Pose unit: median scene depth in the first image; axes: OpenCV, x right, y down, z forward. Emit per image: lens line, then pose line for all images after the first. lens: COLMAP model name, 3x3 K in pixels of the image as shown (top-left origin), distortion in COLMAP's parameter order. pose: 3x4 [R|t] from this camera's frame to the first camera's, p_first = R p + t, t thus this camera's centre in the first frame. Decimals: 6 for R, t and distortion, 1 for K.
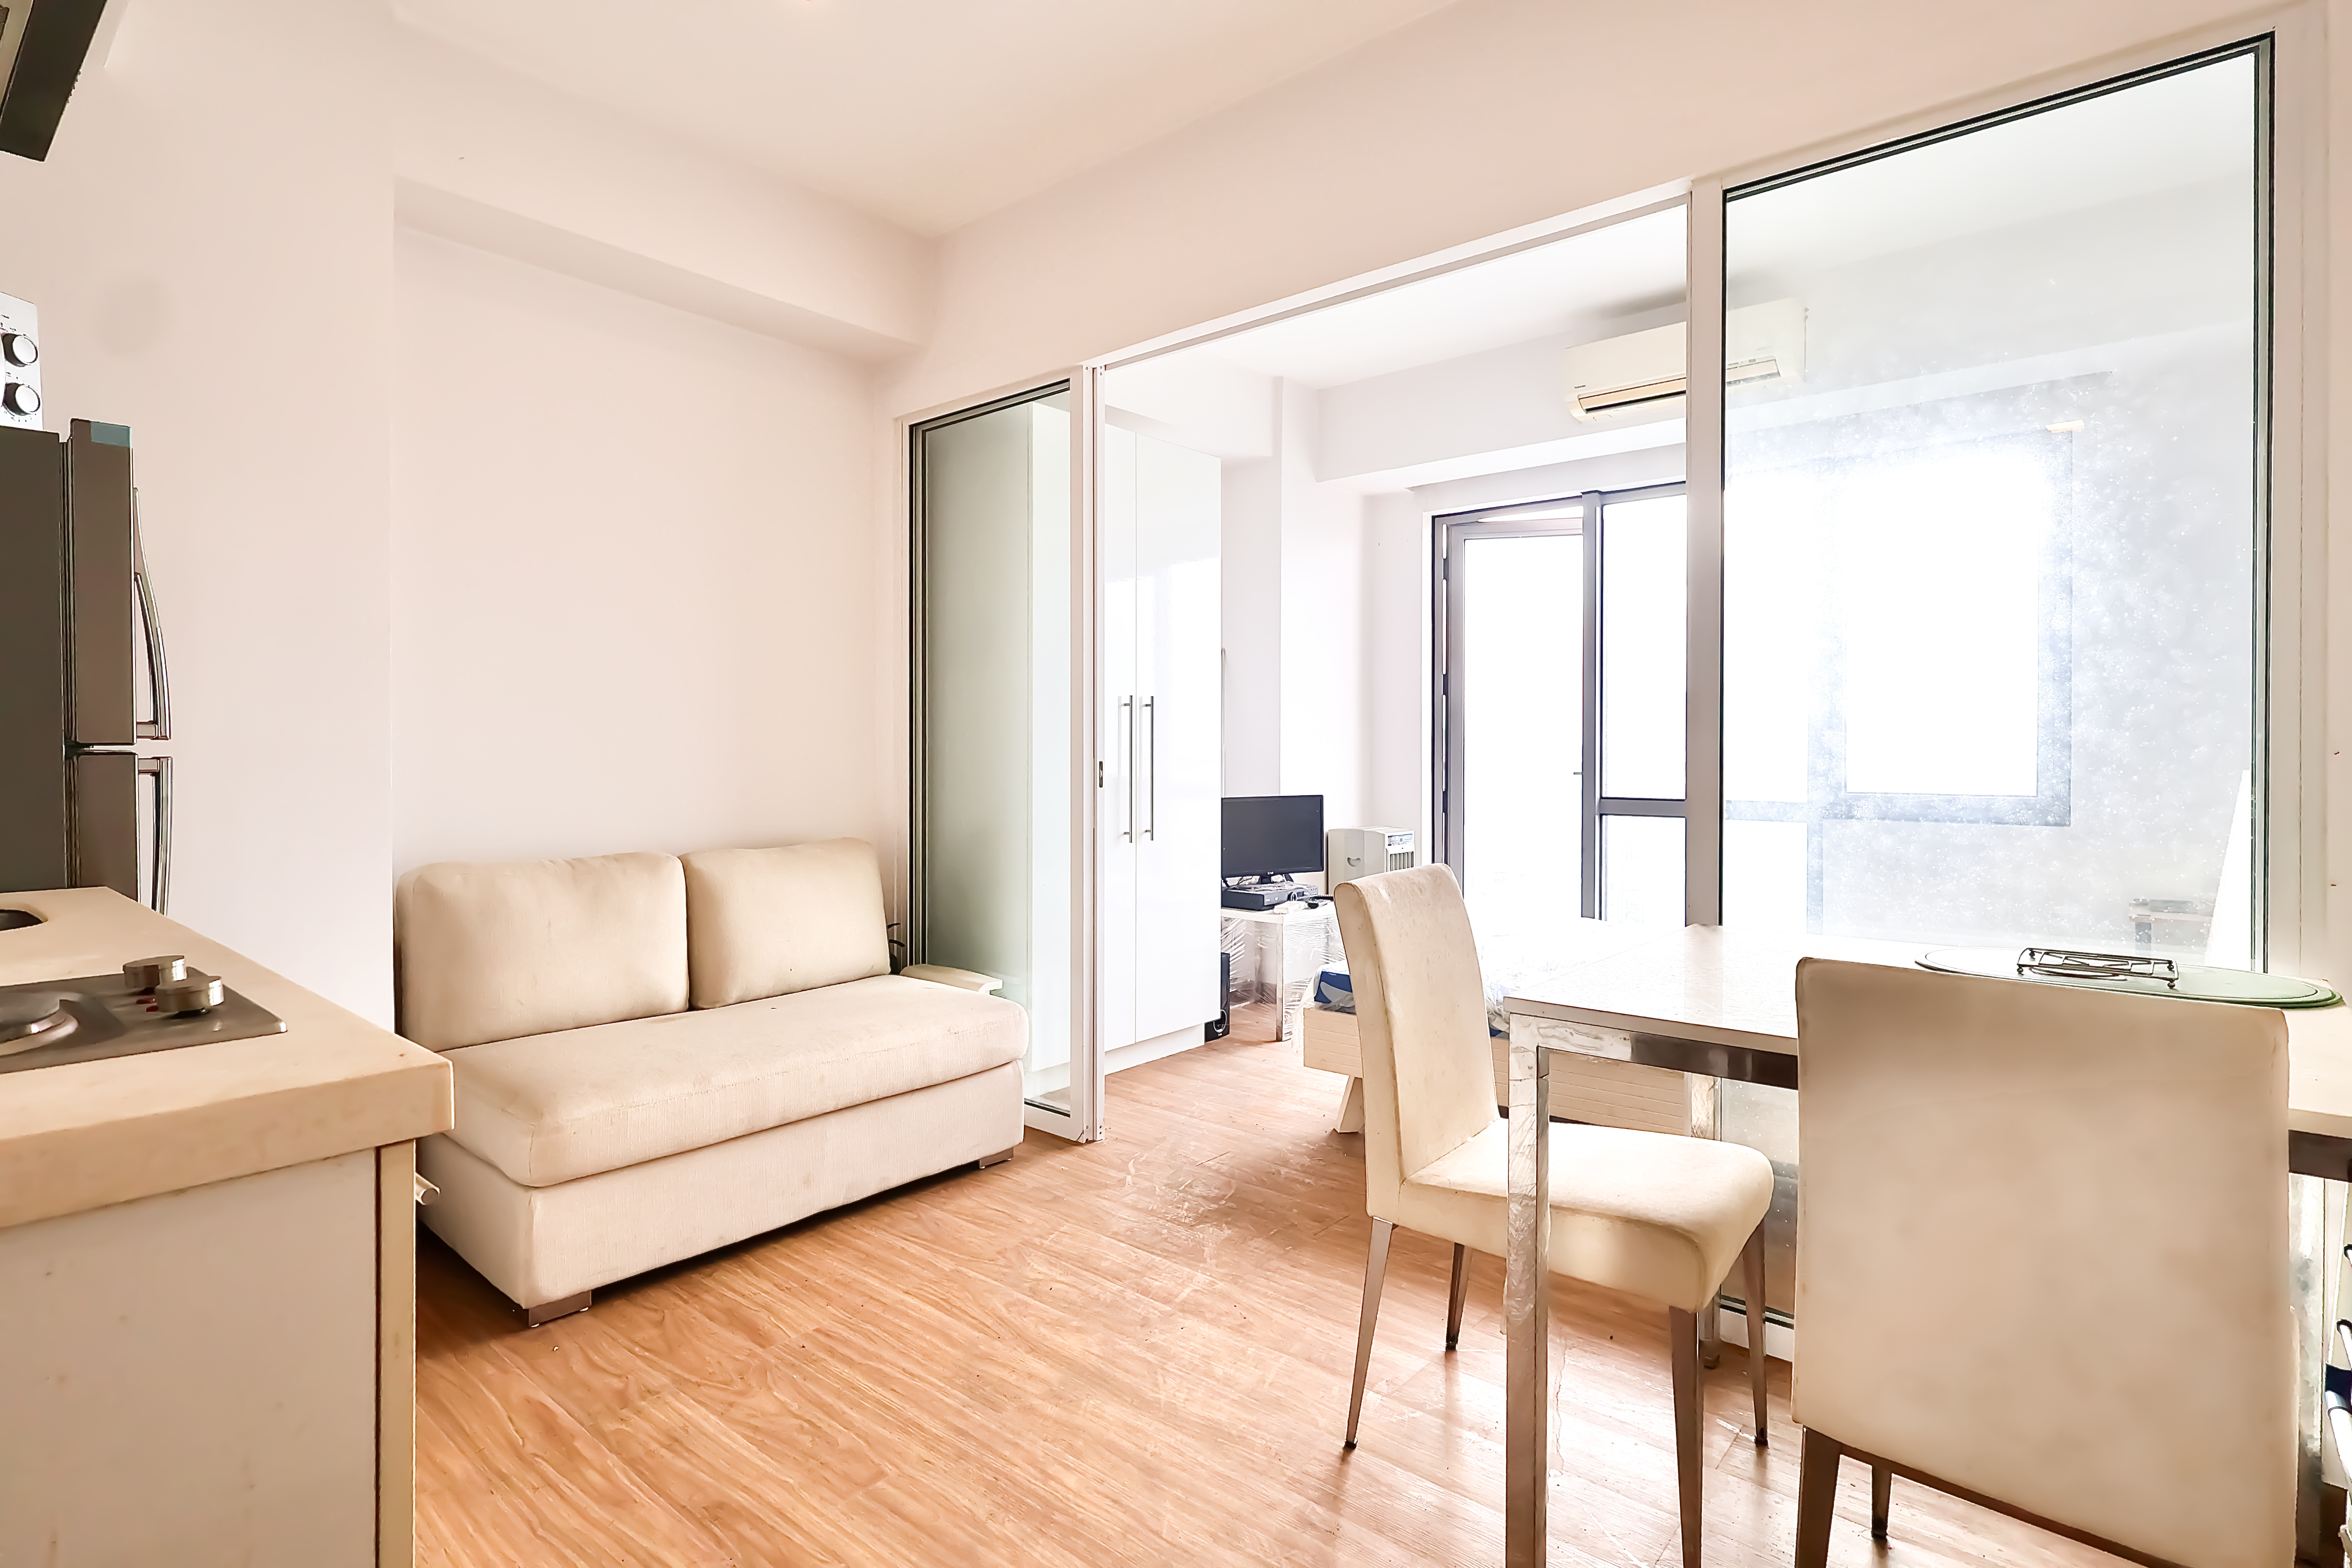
lens RADIAL K [[1154.5, 0, 1126.8], [0, 1154.5, 761.2], [0, 0, 1]] dist [-0.003407, -0.000085]
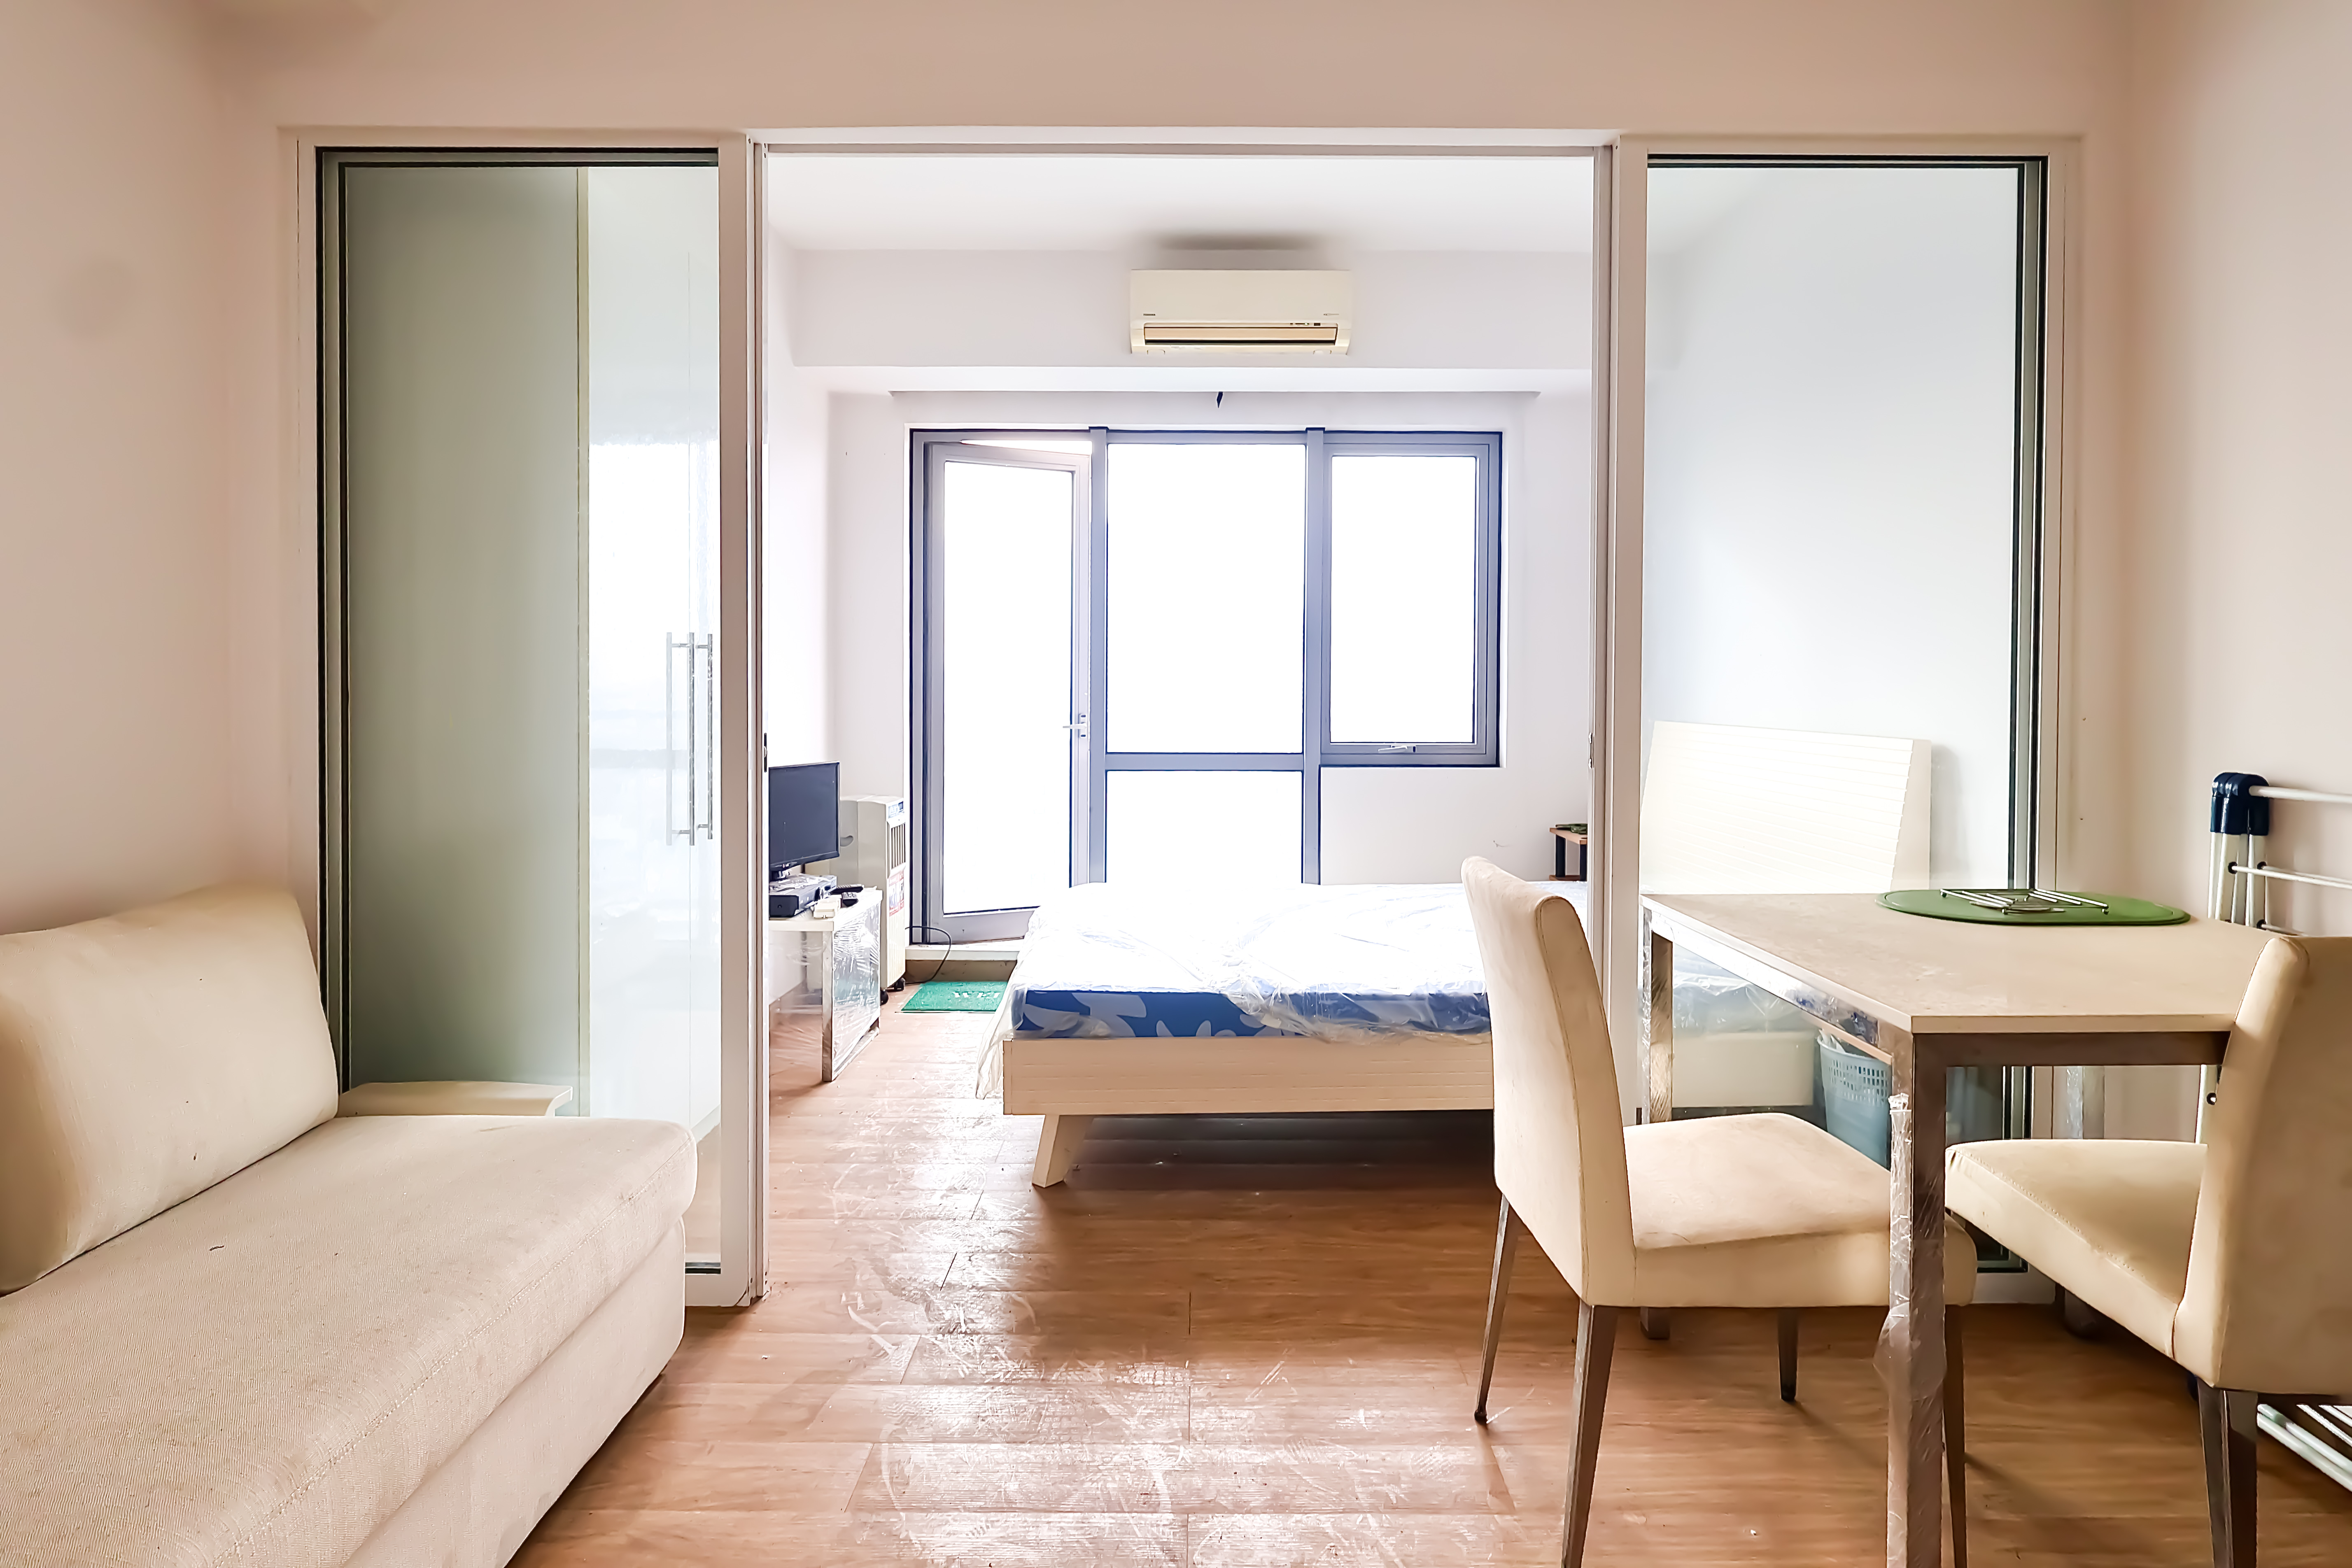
lens RADIAL K [[1227.6, 0, 1178.3], [0, 1227.6, 714.2], [0, 0, 1]] dist [-0.003530, -0.000731]
pose [[0.750843, -0.012311, 0.660366, -0.309027], [0.004829, 0.999902, 0.013150, -0.019031], [-0.660463, -0.006685, 0.750828, 0.299434]]
